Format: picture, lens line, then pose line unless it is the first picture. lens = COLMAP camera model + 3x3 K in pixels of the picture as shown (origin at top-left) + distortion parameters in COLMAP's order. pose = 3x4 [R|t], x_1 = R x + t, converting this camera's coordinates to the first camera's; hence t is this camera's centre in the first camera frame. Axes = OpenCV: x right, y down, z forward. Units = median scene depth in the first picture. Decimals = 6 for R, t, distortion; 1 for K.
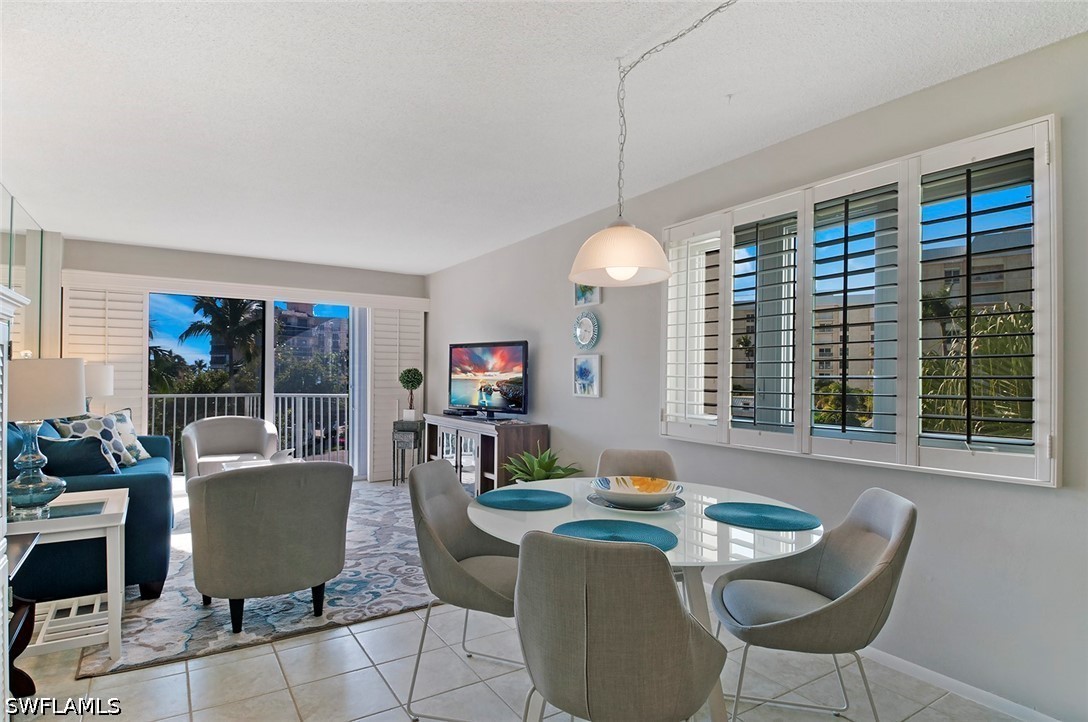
lens RADIAL K [[555.5, 0, 537.3], [0, 555.5, 370.8], [0, 0, 1]] dist [0.001564, -0.023209]
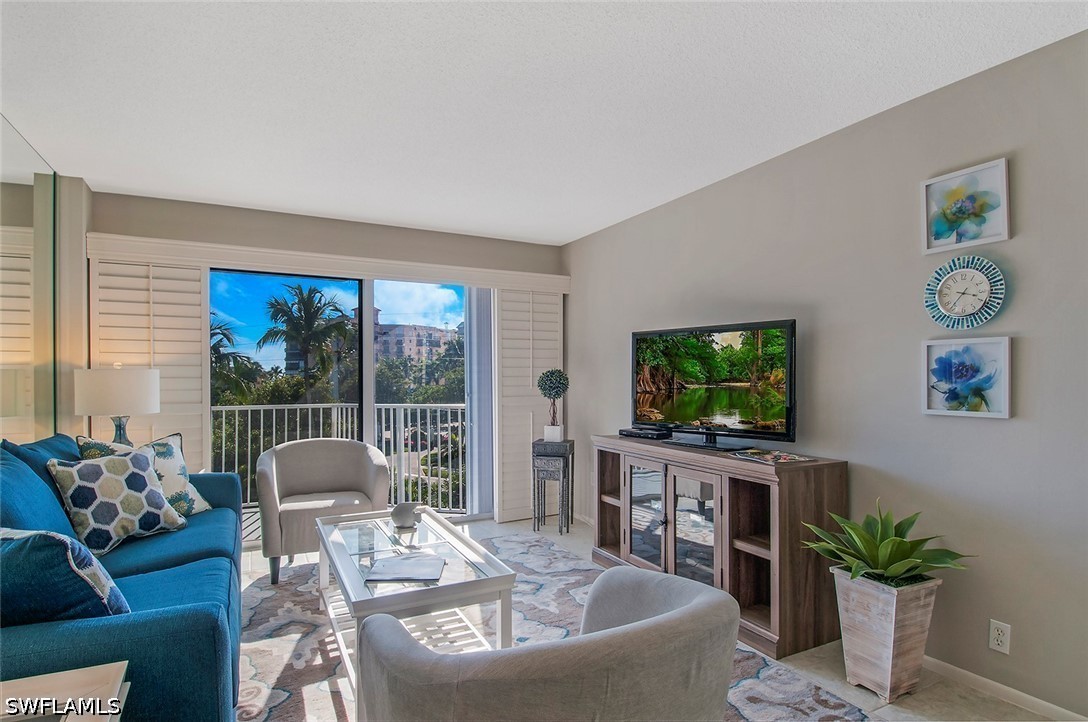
lens RADIAL K [[554.7, 0, 539.0], [0, 554.7, 381.6], [0, 0, 1]] dist [0.034557, -0.039549]
pose [[0.994256, -0.009810, -0.106579, -0.213920], [0.011412, 0.999831, 0.014431, 0.000631], [0.106420, -0.015565, 0.994199, 0.343302]]
